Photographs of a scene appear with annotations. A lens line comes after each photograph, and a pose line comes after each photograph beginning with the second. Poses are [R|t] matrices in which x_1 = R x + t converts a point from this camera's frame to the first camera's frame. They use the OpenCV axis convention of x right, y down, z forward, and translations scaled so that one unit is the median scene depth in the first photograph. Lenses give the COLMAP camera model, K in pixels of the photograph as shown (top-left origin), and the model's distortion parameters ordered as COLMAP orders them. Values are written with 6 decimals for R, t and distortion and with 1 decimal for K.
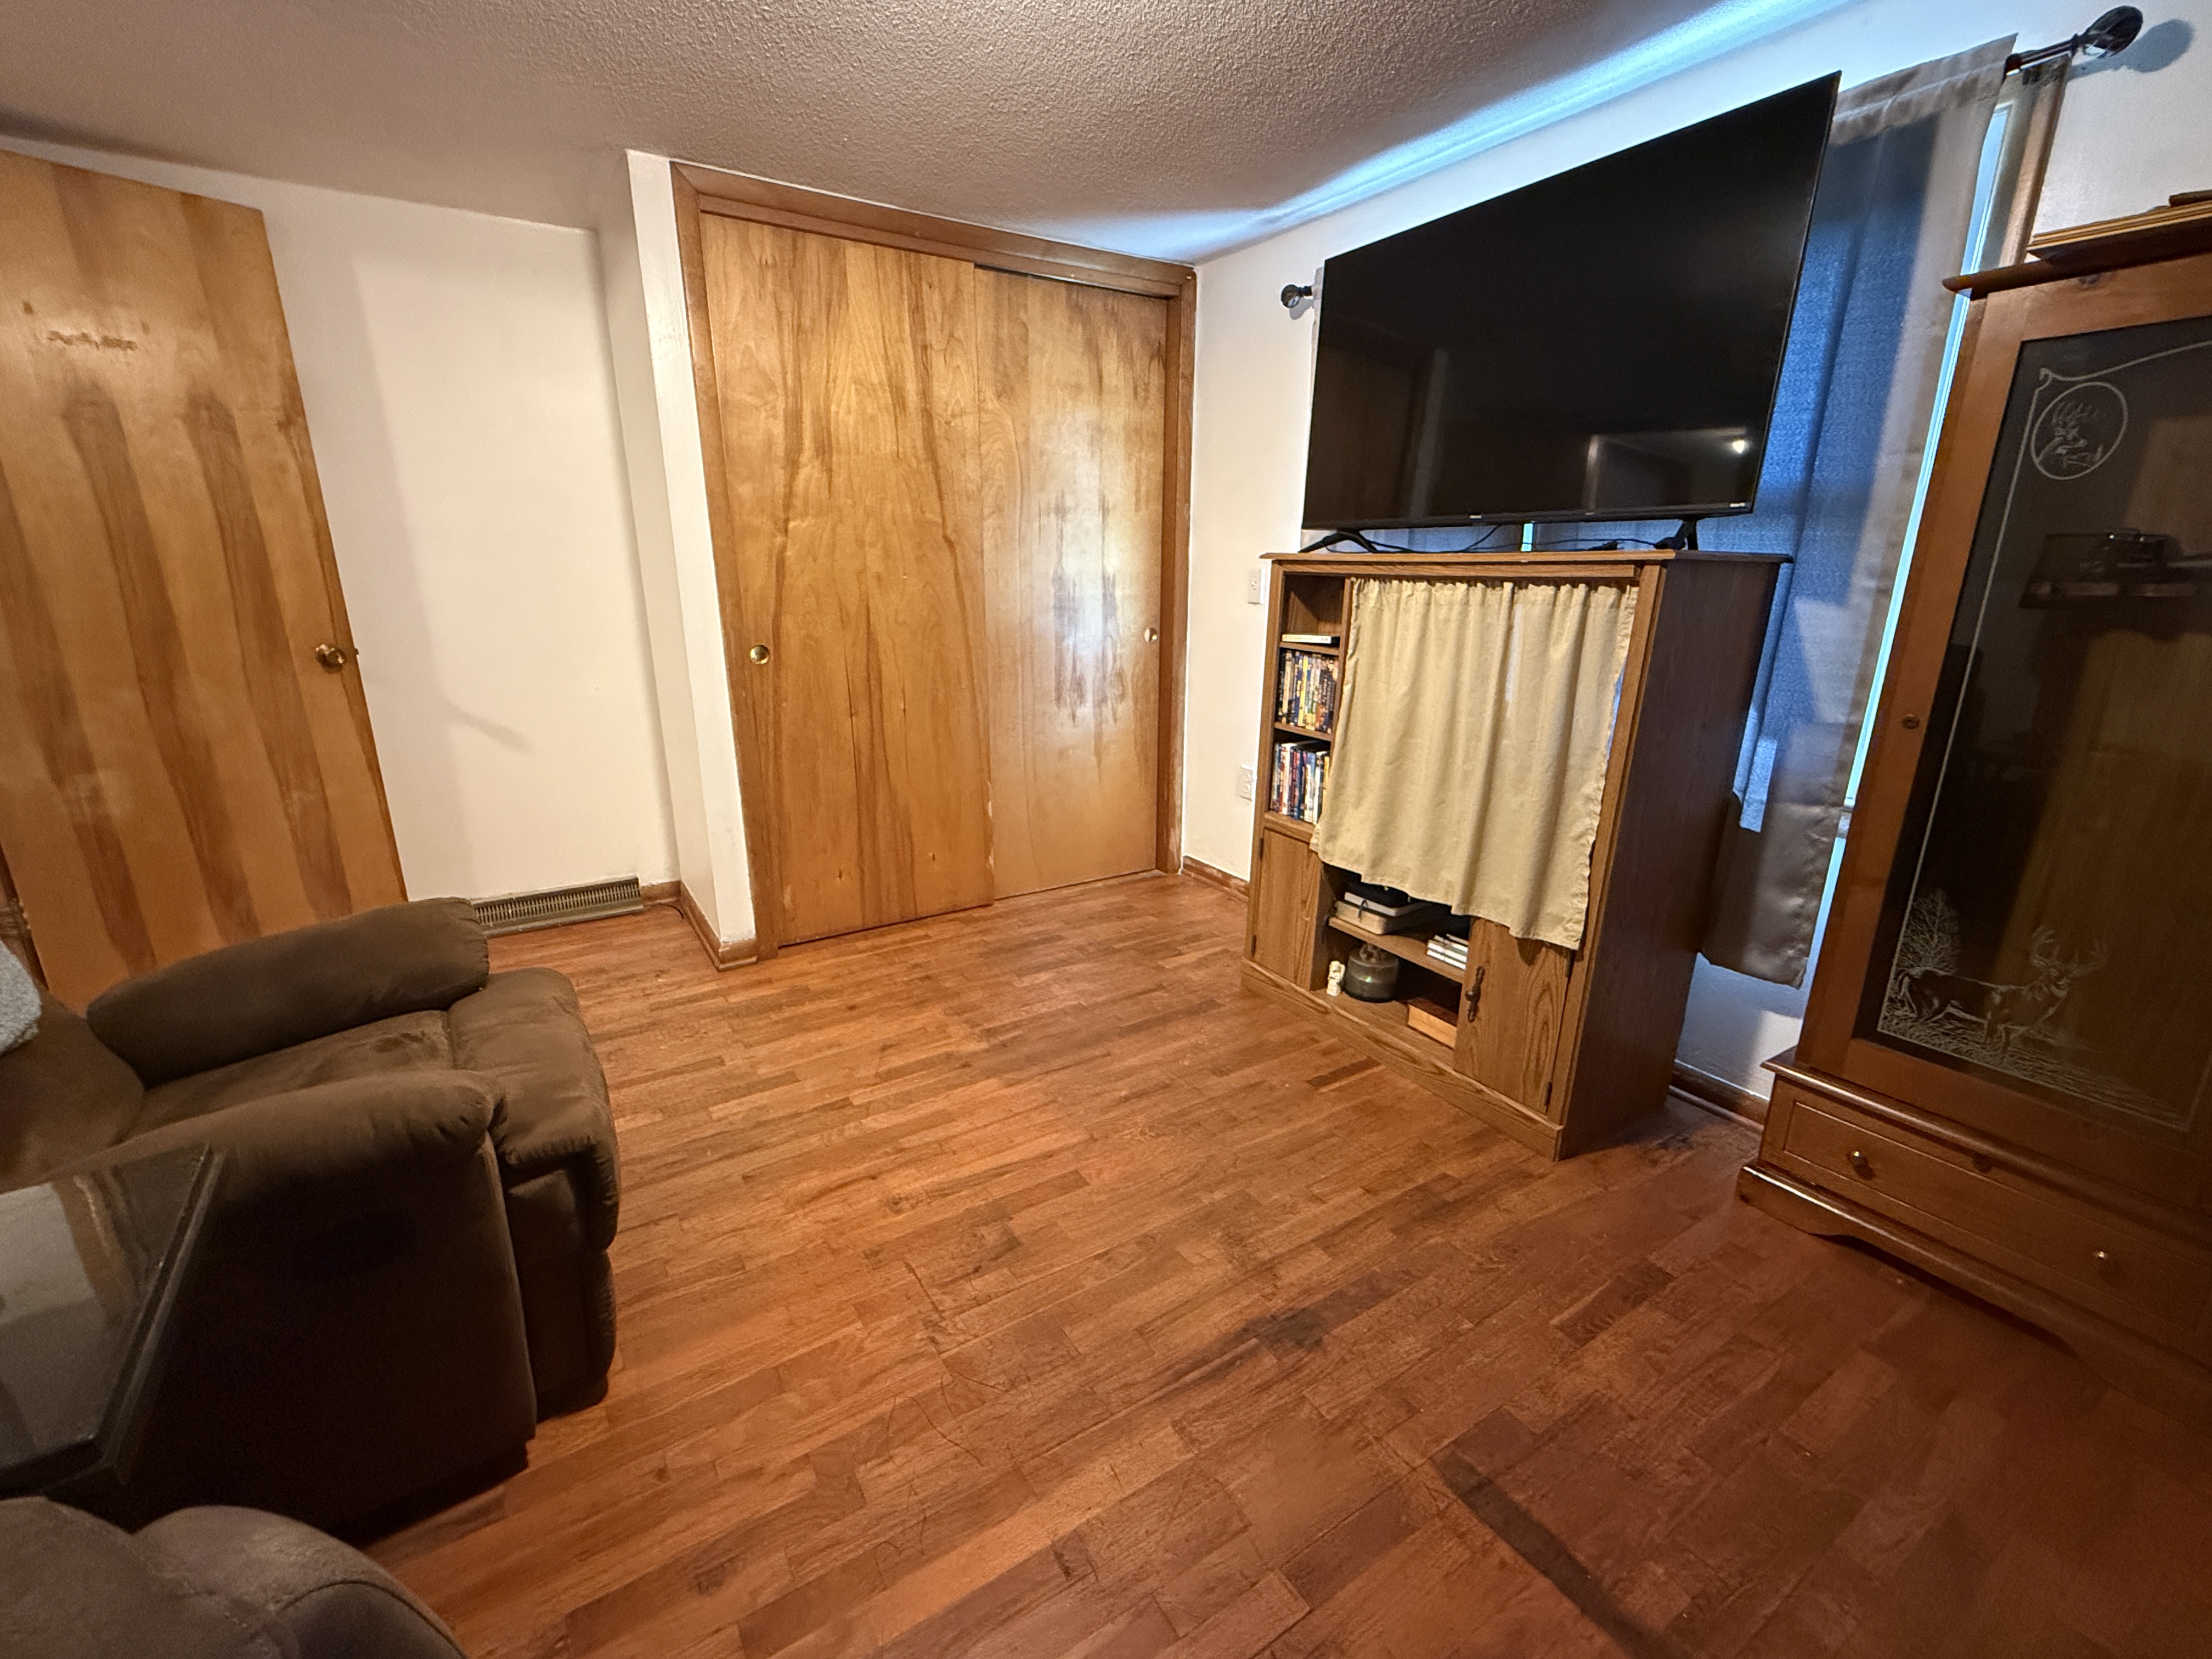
lens RADIAL K [[947.8, 0, 1106.0], [0, 947.8, 829.5], [0, 0, 1]] dist [0.000530, -0.000069]
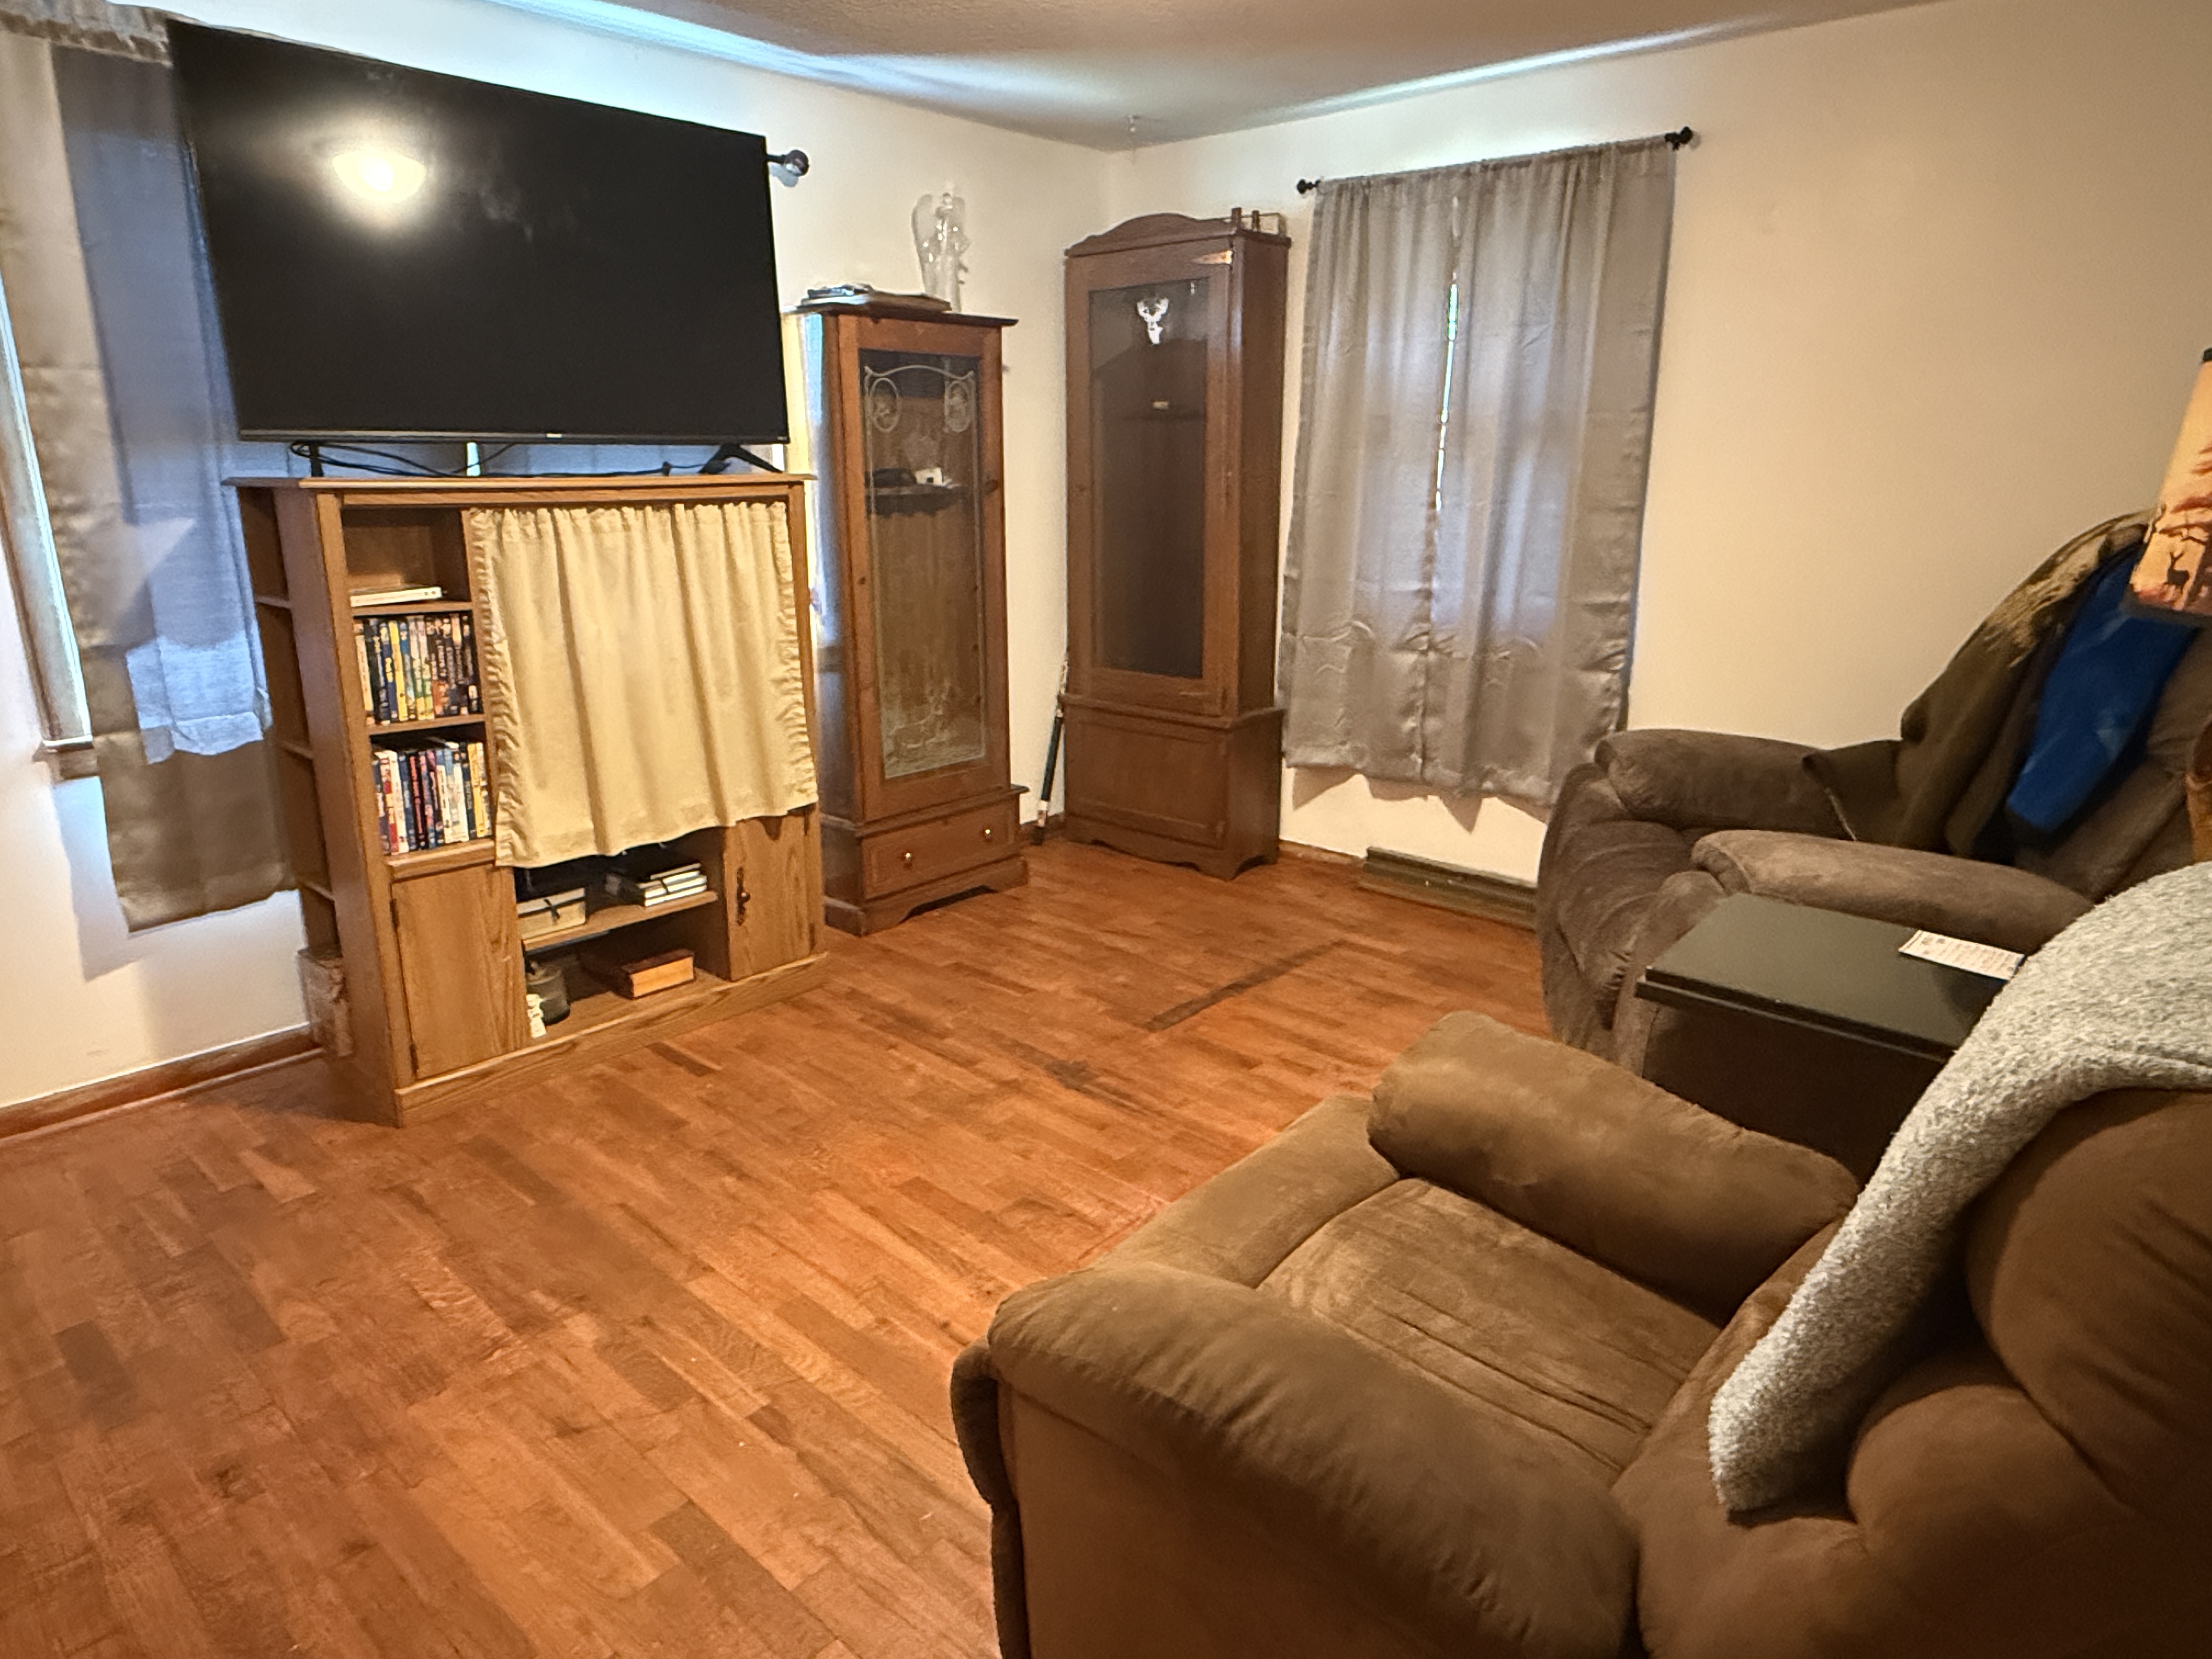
lens RADIAL K [[1334.6, 0, 1106.0], [0, 1334.6, 829.5], [0, 0, 1]] dist [0.001271, -0.000064]
pose [[-0.274044, -0.271188, 0.922690, -0.975259], [0.252677, 0.905410, 0.341155, -0.269696], [-0.927930, 0.326634, -0.179599, 0.799187]]
